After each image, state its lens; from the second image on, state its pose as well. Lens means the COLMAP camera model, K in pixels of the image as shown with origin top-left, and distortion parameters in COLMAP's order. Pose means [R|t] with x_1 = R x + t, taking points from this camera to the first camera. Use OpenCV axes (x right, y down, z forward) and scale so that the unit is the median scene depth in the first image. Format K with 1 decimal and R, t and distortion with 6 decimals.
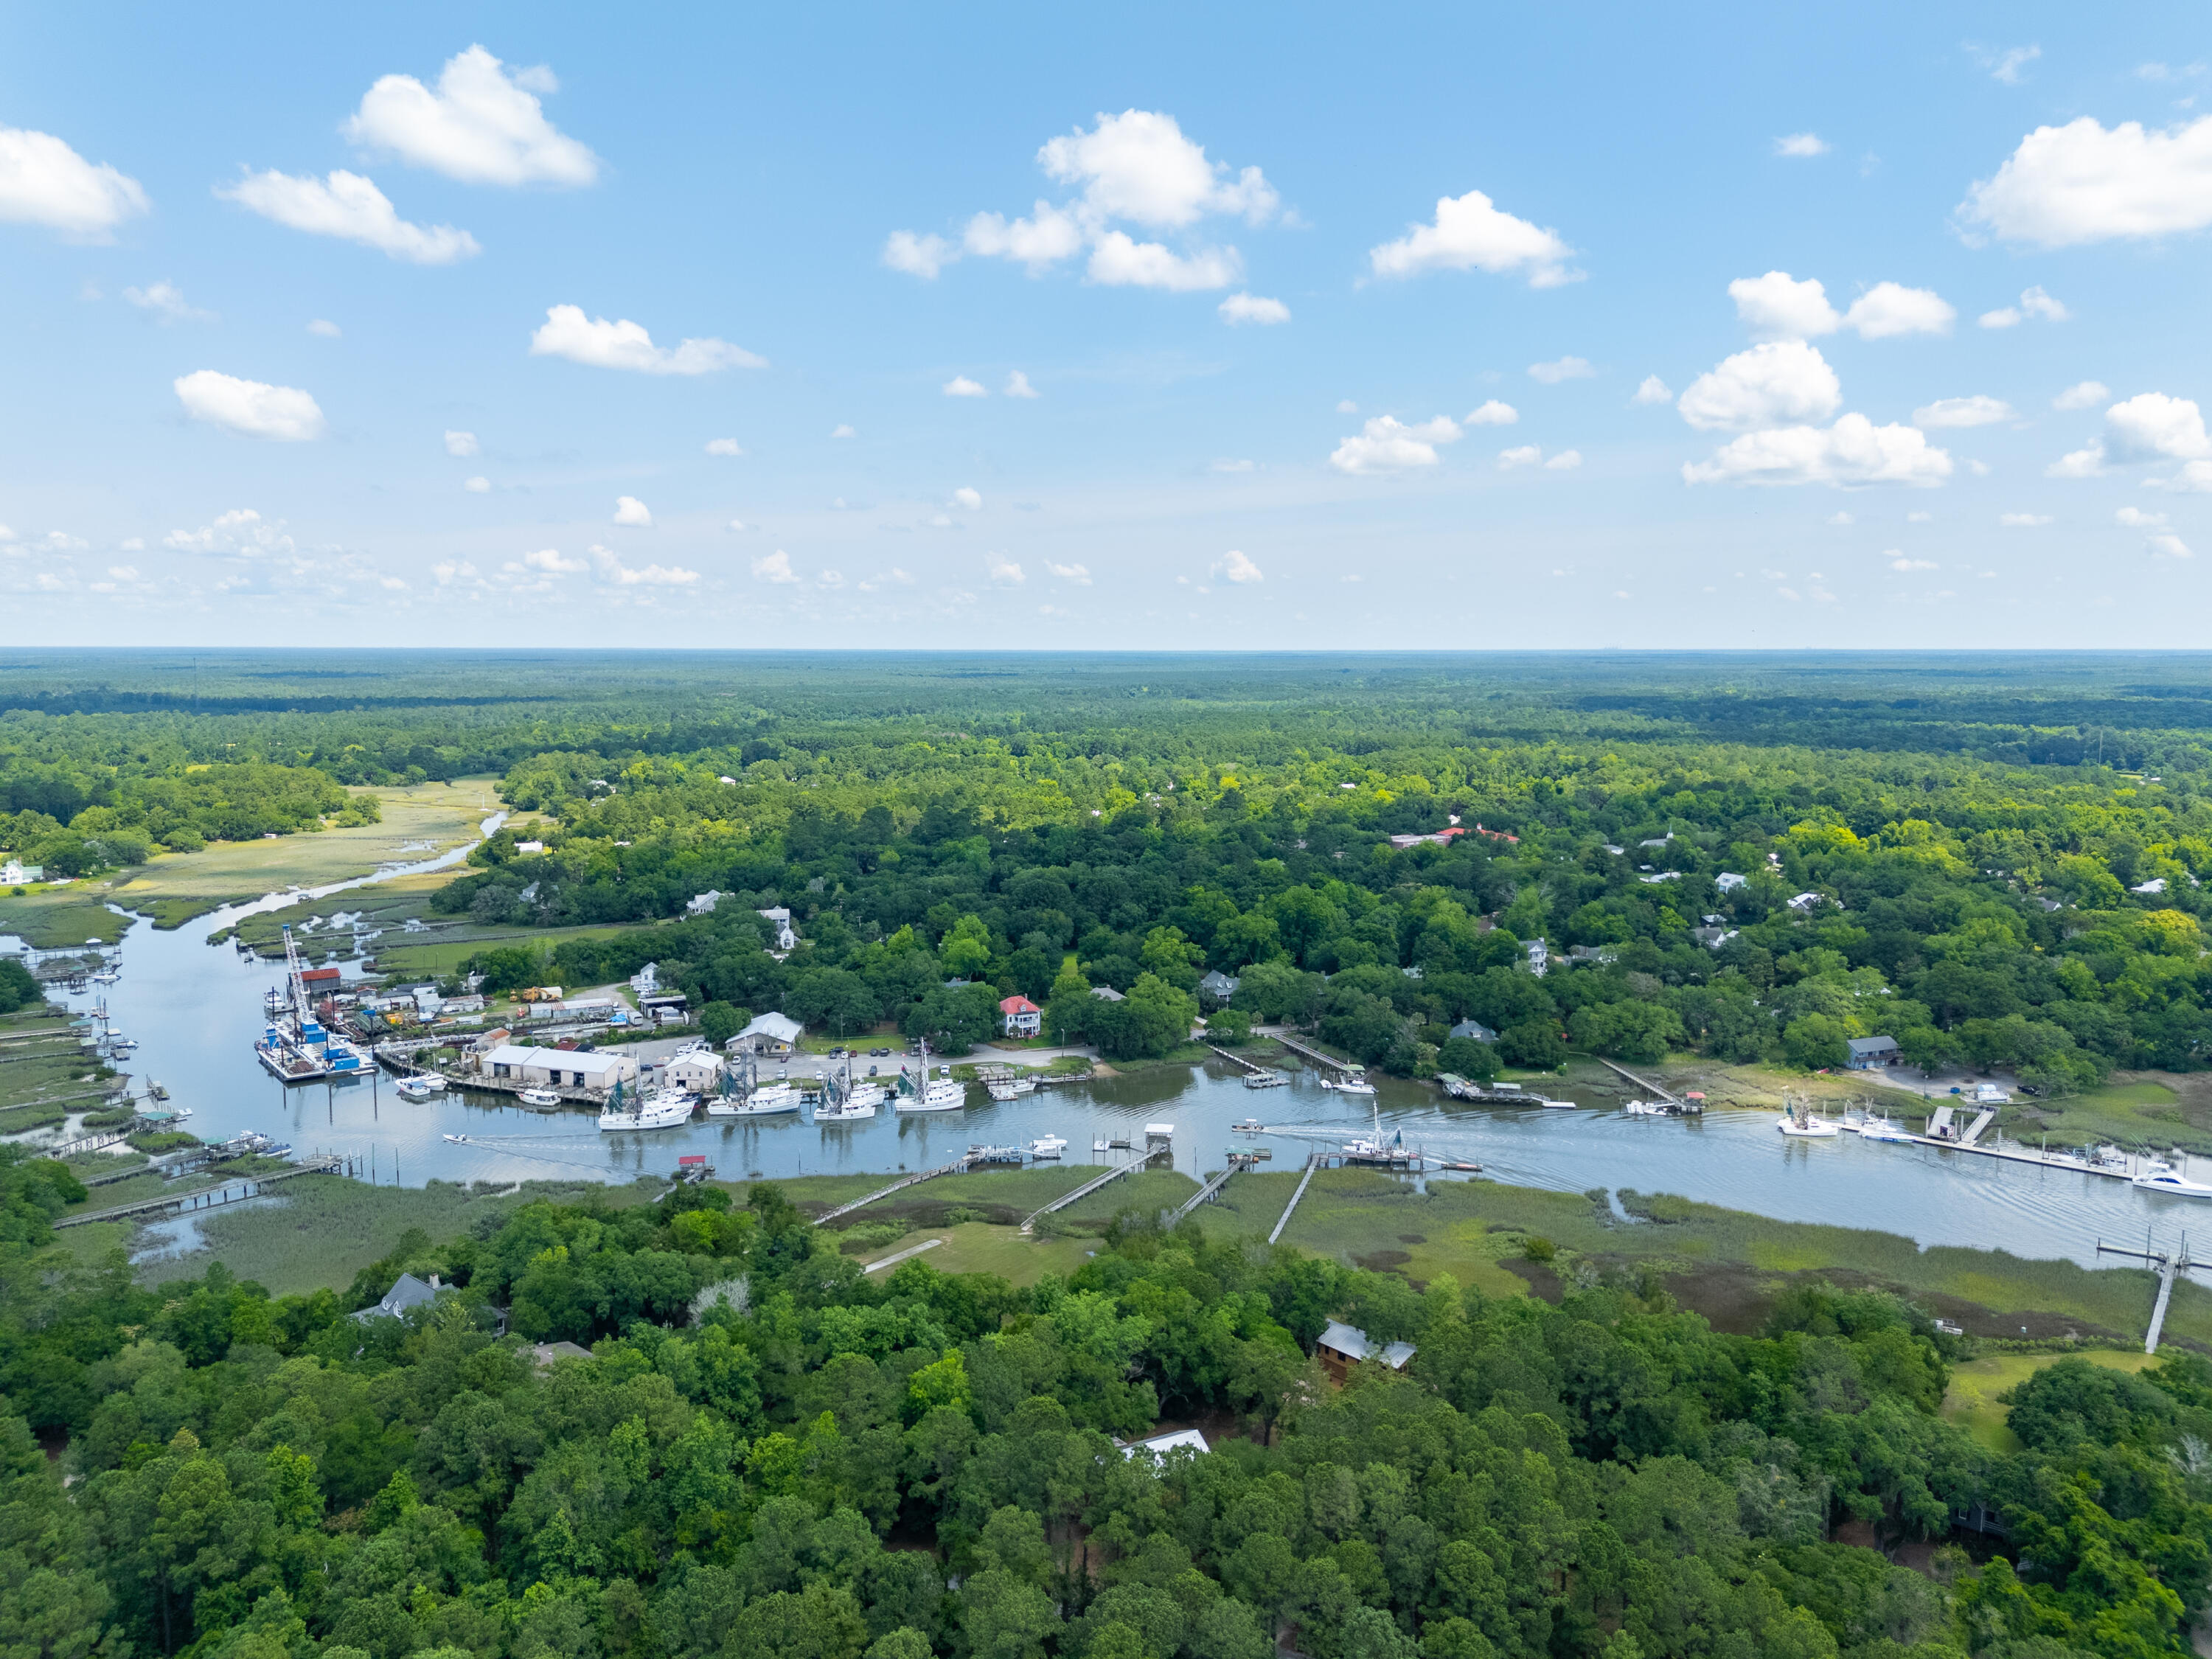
lens RADIAL K [[1620.7, 0, 1120.0], [0, 1620.7, 819.1], [0, 0, 1]] dist [0.057802, -0.052507]
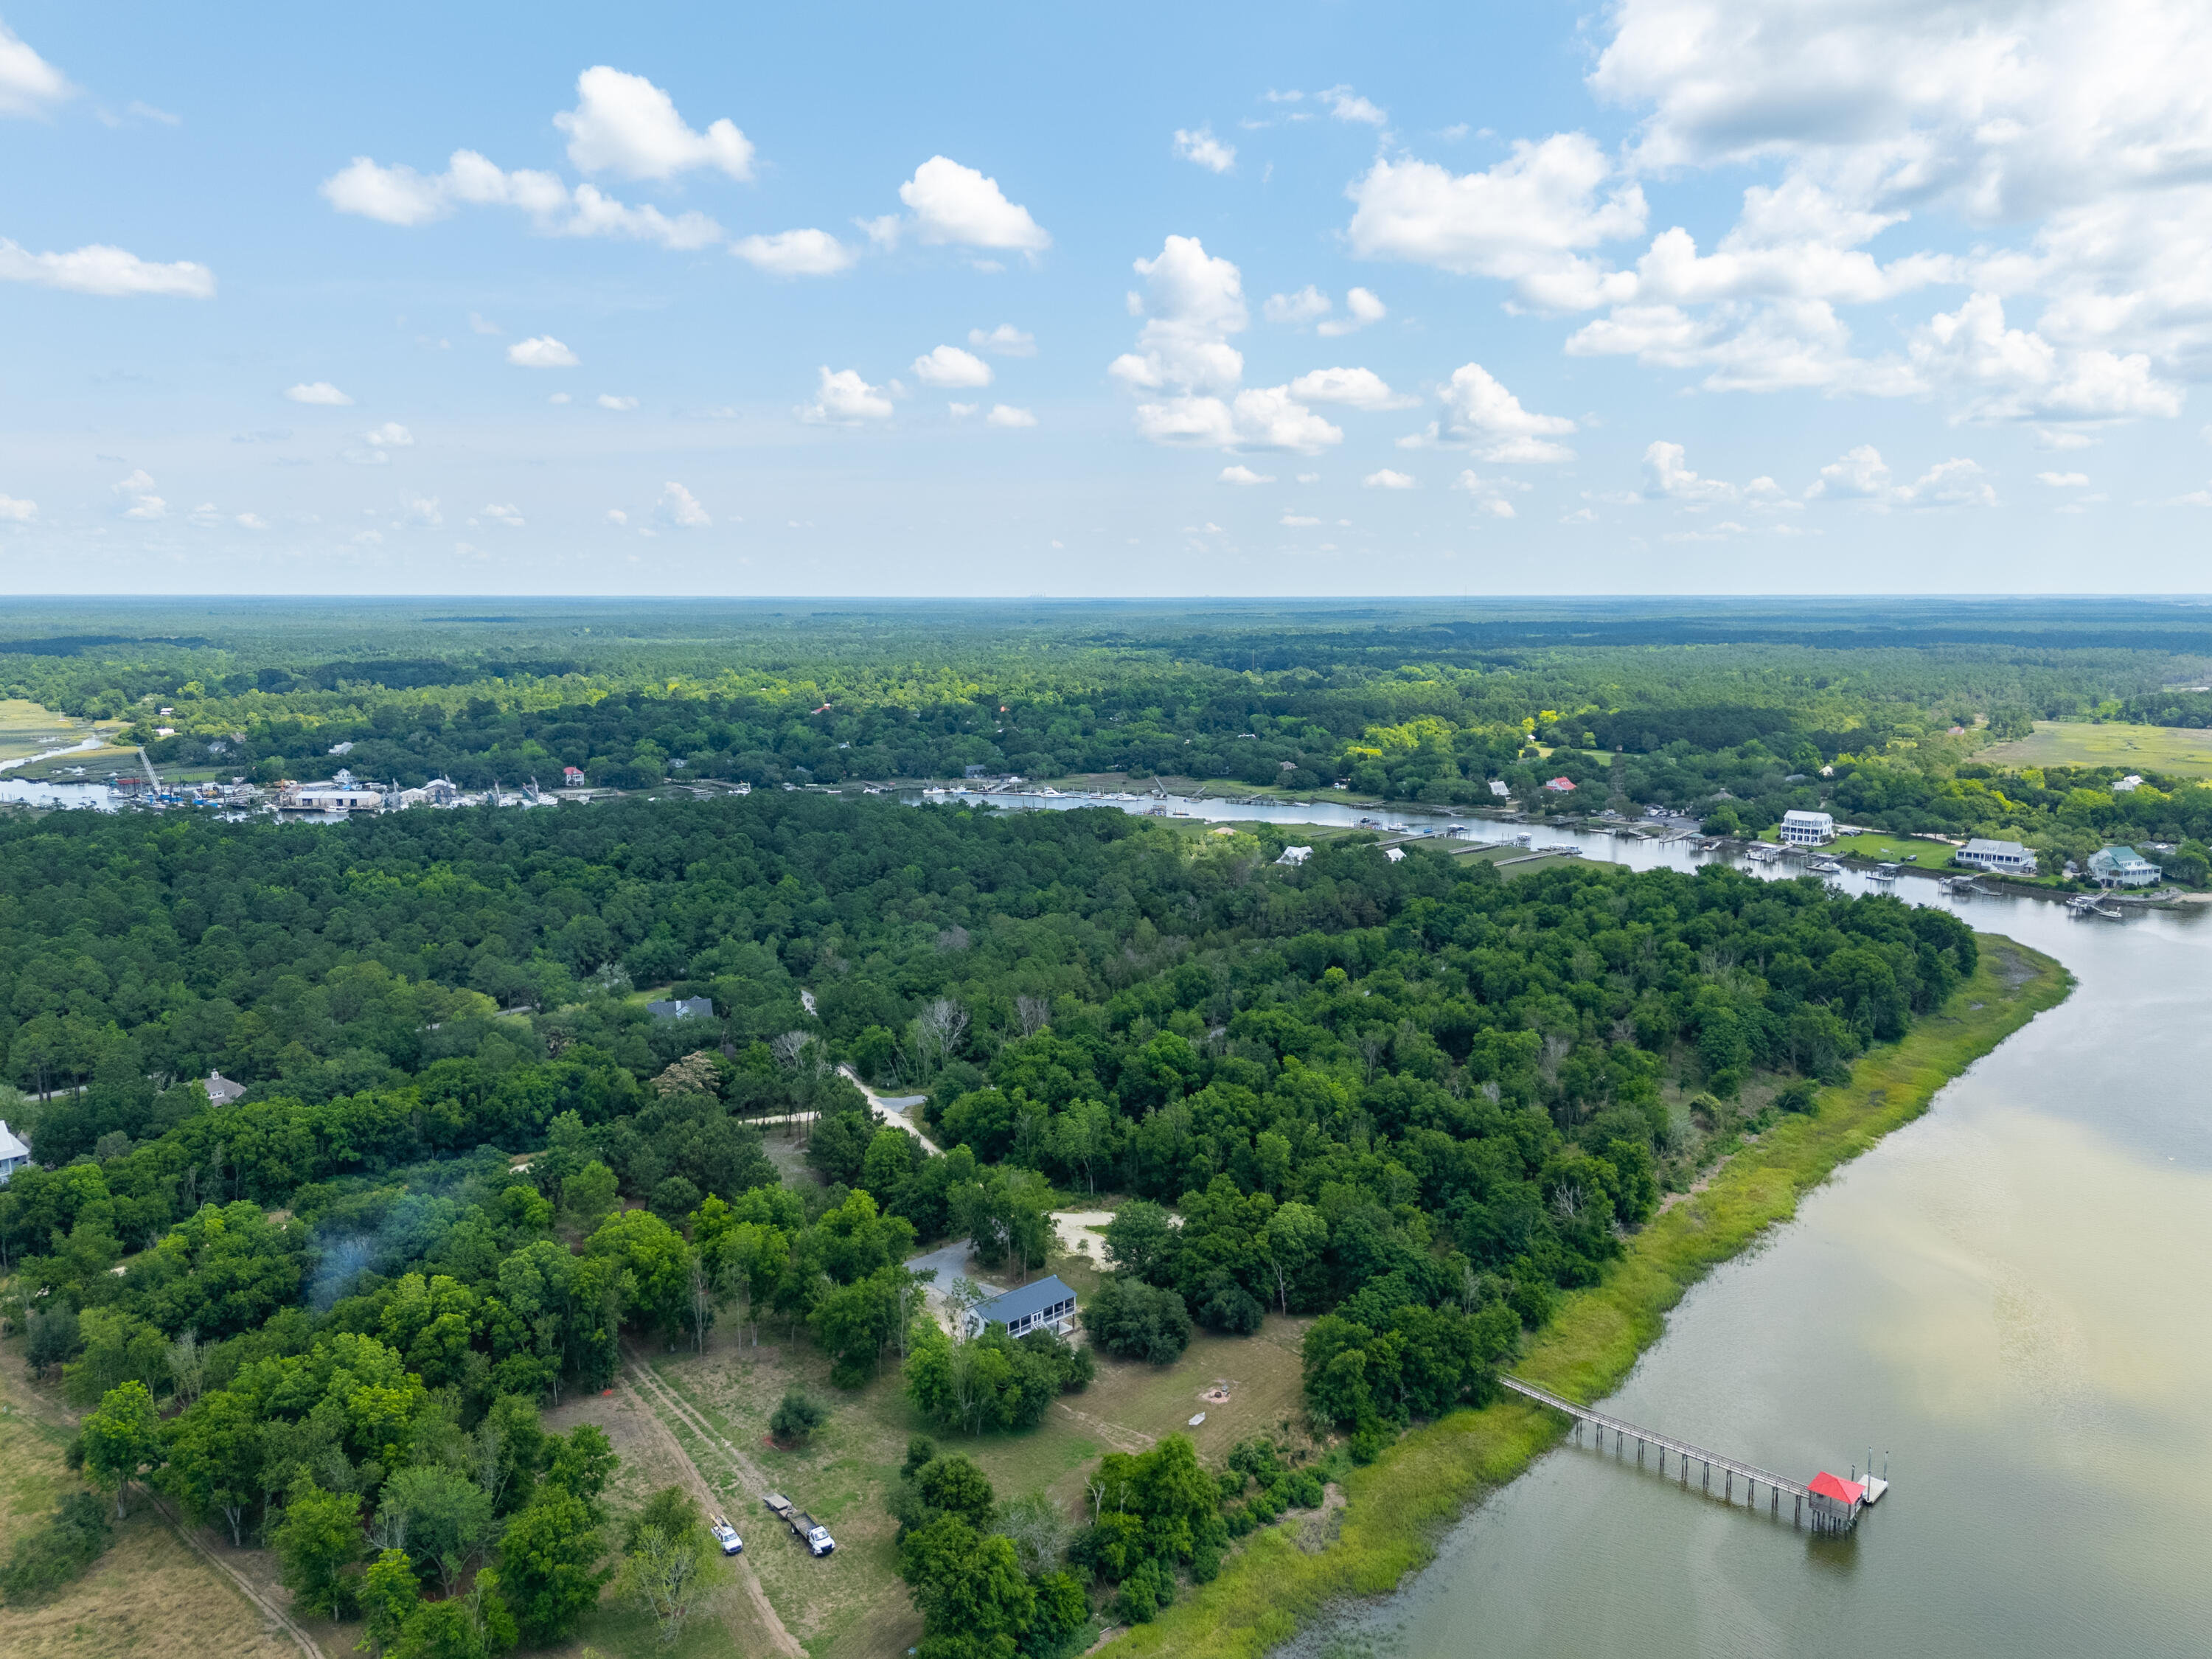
lens RADIAL K [[1620.7, 0, 1125.2], [0, 1620.7, 833.2], [0, 0, 1]] dist [0.057802, -0.052507]
pose [[0.942708, -0.050792, 0.329729, -0.055798], [0.037611, 0.998222, 0.046237, 0.080706], [-0.331492, -0.031186, 0.942943, -0.713087]]
